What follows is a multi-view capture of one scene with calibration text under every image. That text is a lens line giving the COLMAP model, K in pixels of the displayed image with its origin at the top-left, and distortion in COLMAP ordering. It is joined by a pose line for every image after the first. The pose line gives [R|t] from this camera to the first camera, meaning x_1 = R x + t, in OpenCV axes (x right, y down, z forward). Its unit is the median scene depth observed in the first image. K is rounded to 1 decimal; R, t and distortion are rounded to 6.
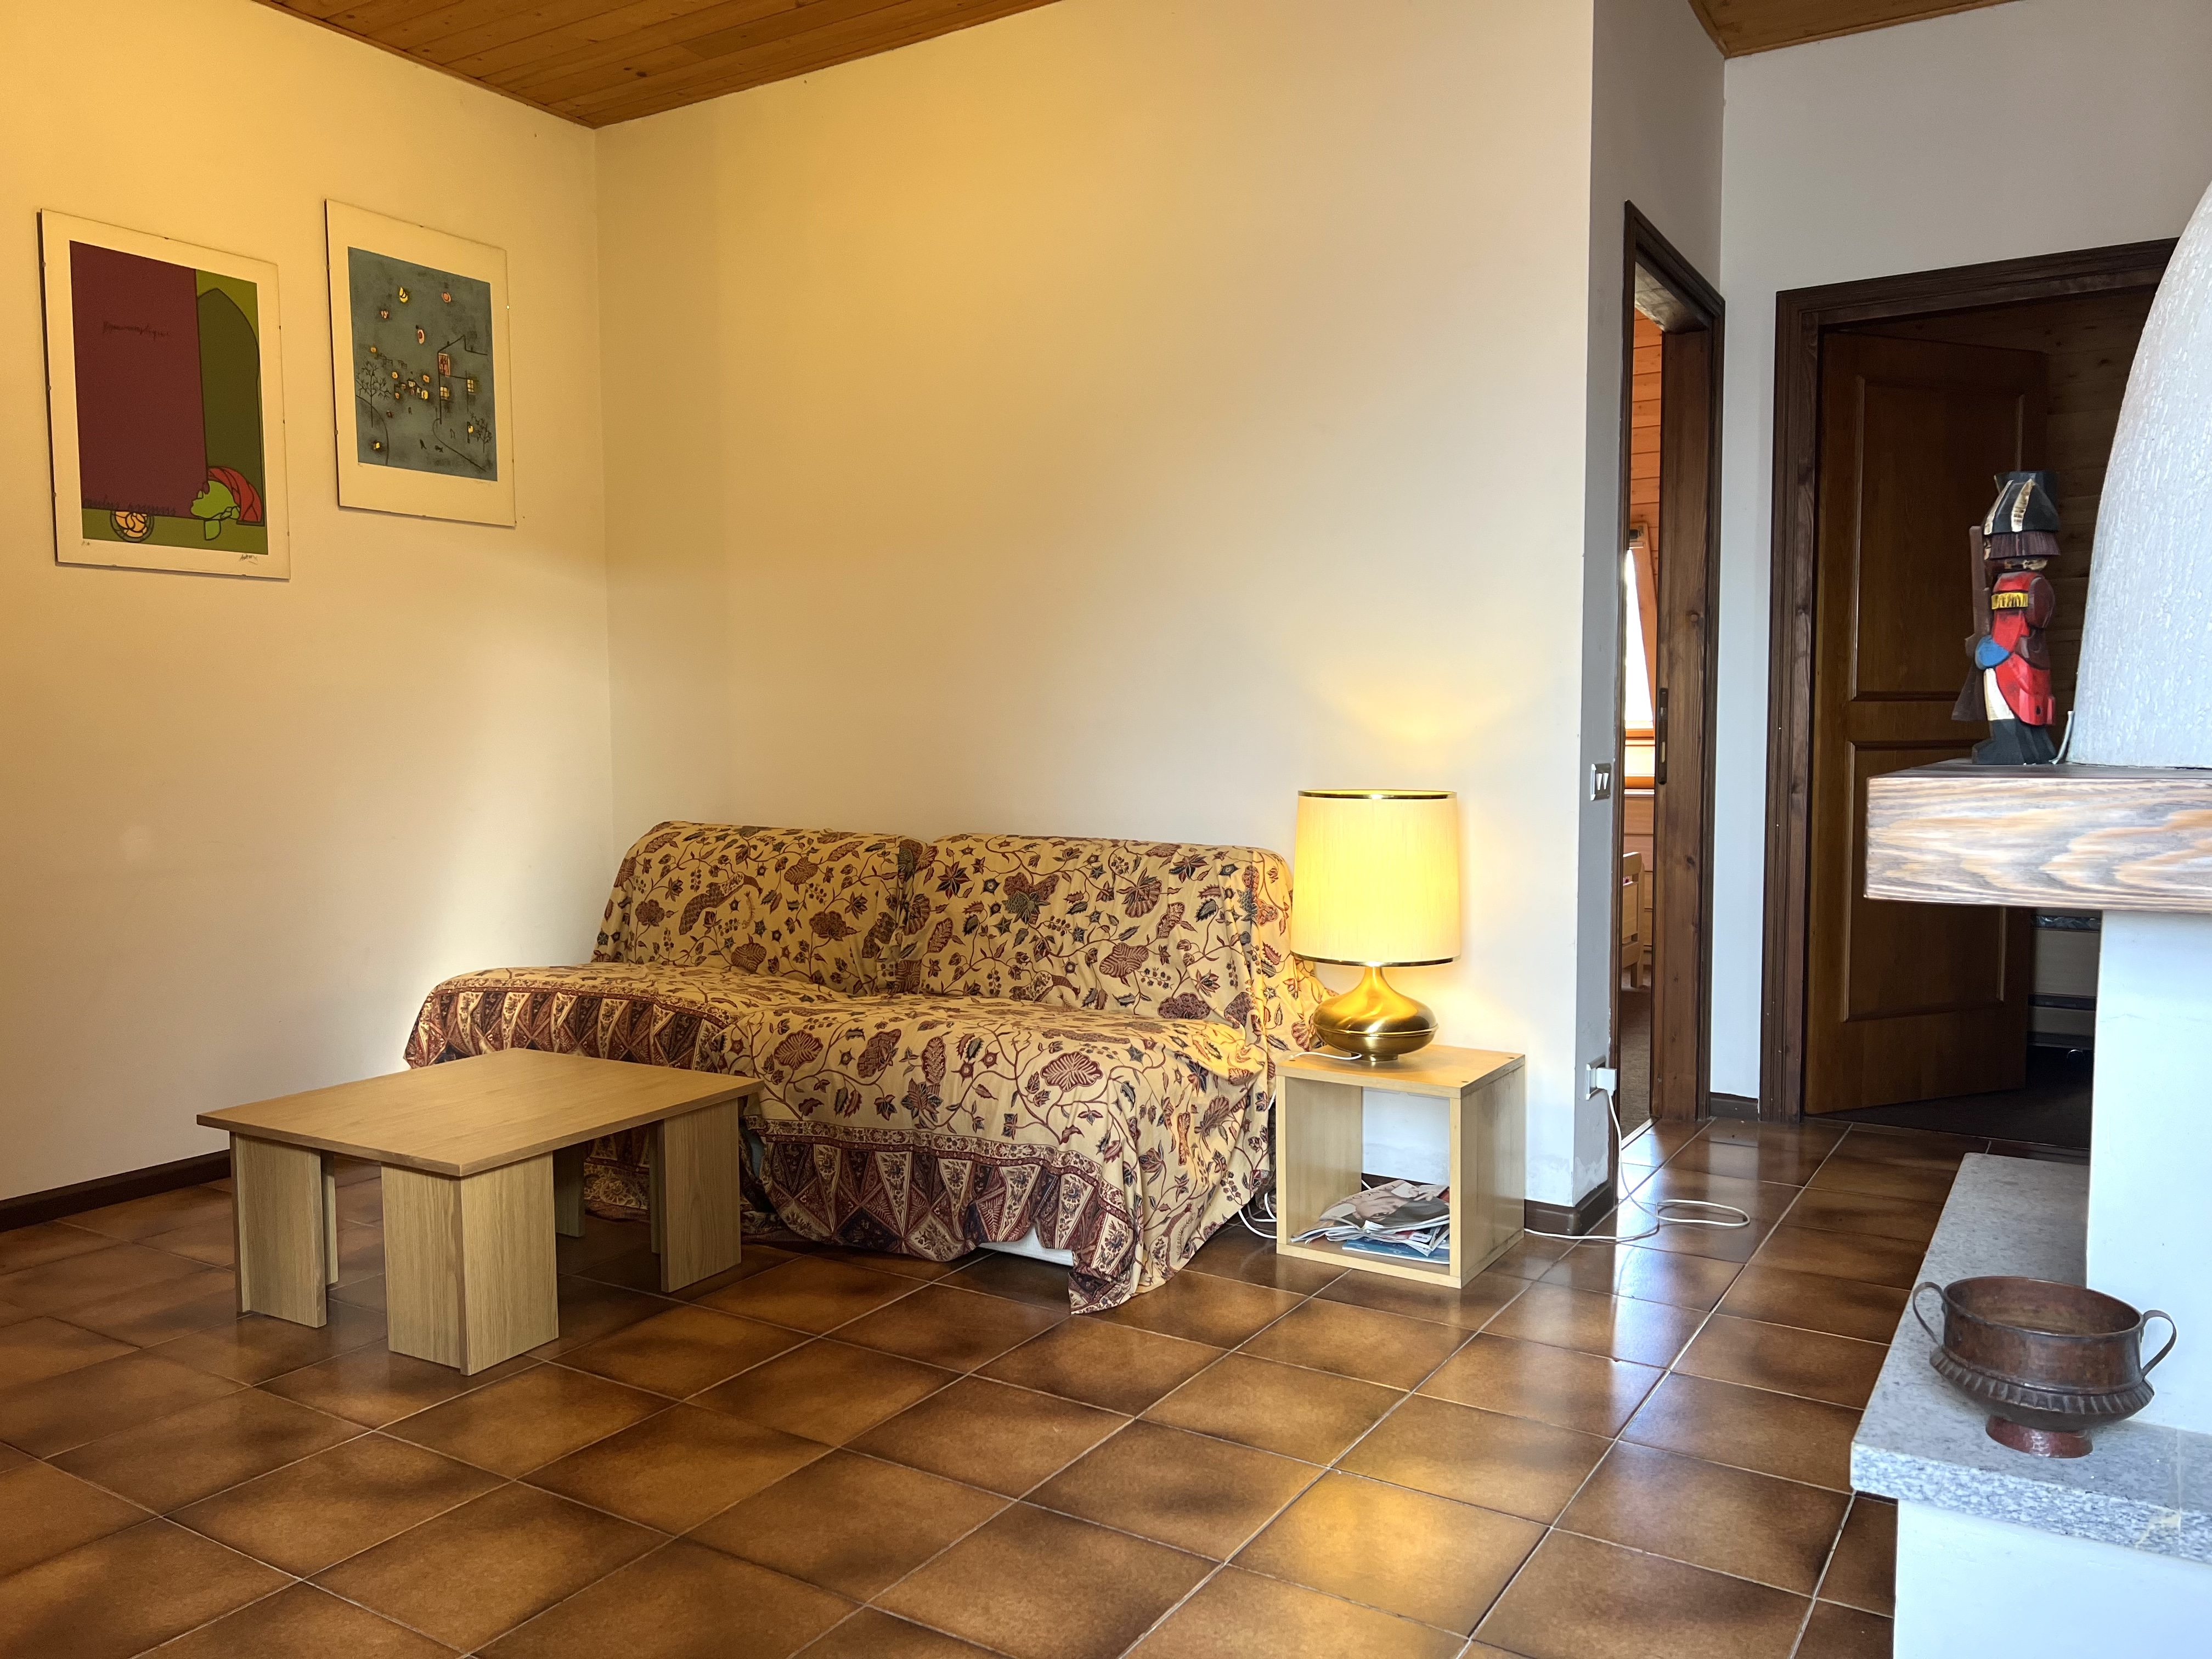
lens RADIAL K [[1669.2, 0, 1108.8], [0, 1669.2, 842.8], [0, 0, 1]] dist [0.032224, -0.020375]
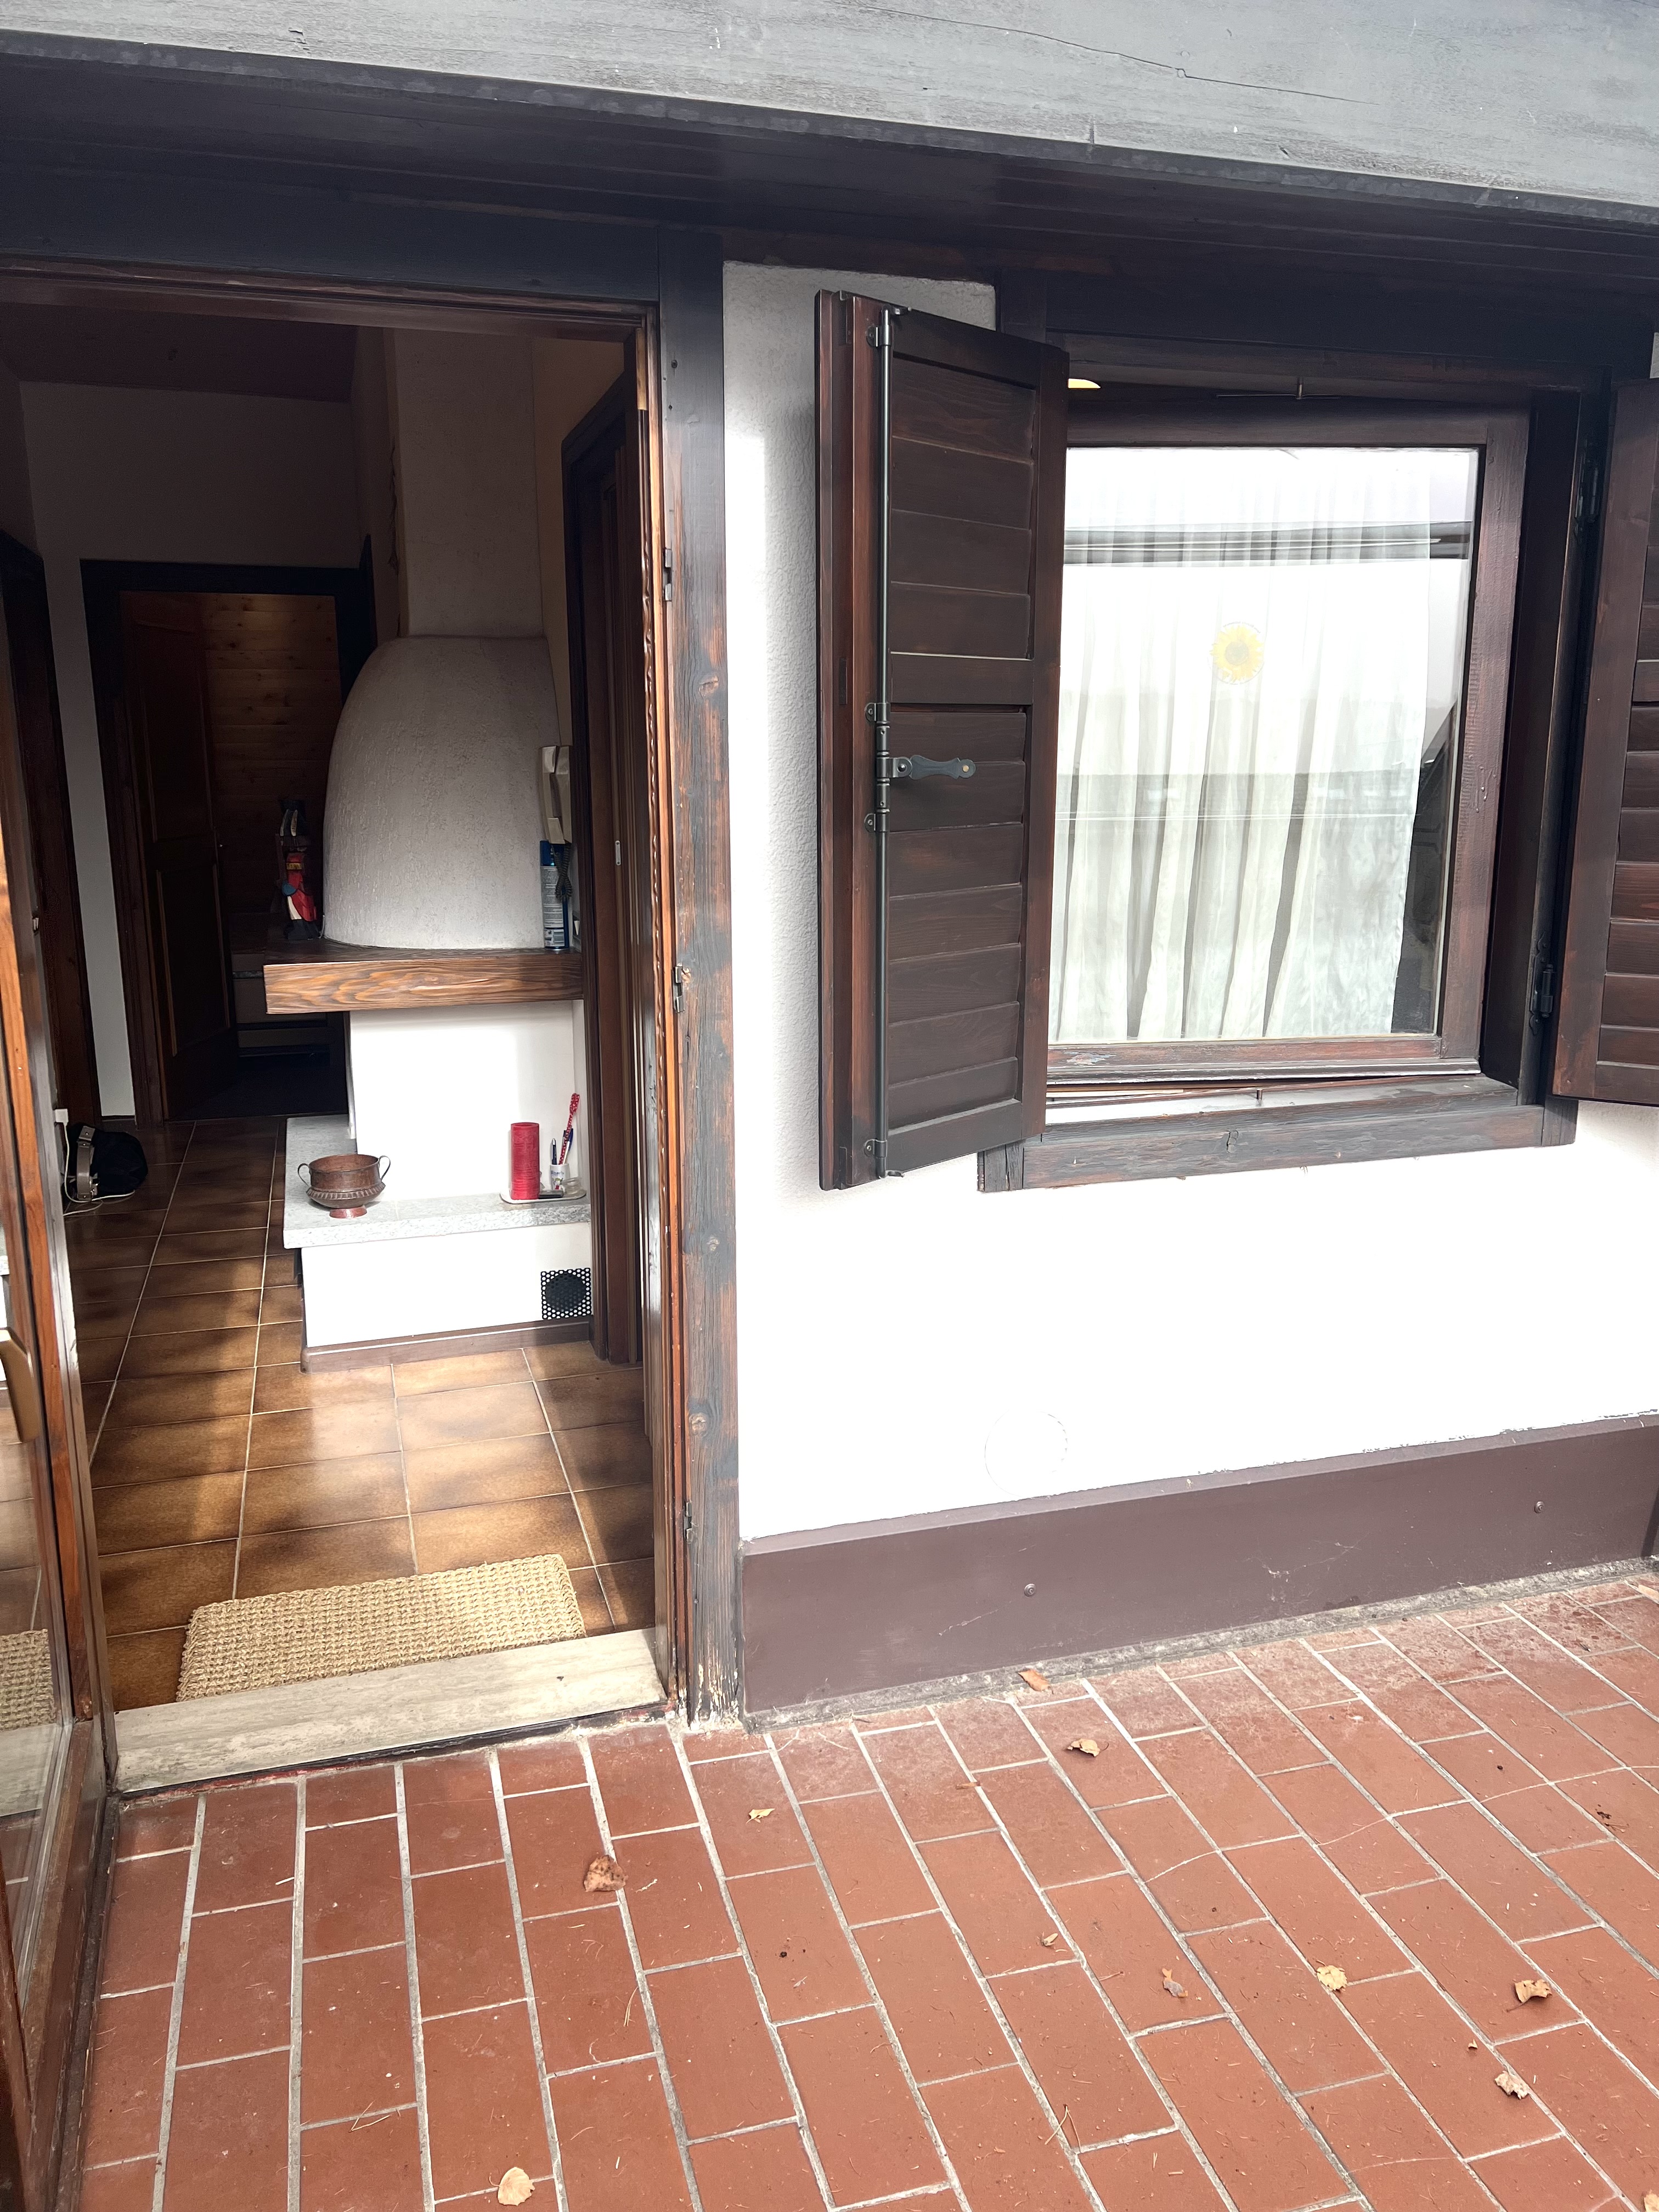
lens RADIAL K [[1669.2, 0, 829.4], [0, 1669.2, 1114.5], [0, 0, 1]] dist [0.032224, -0.020375]
pose [[0.665373, -0.164083, 0.728255, -0.788943], [0.055004, 0.983669, 0.171376, -0.189970], [-0.744482, -0.073973, 0.663532, -1.220176]]
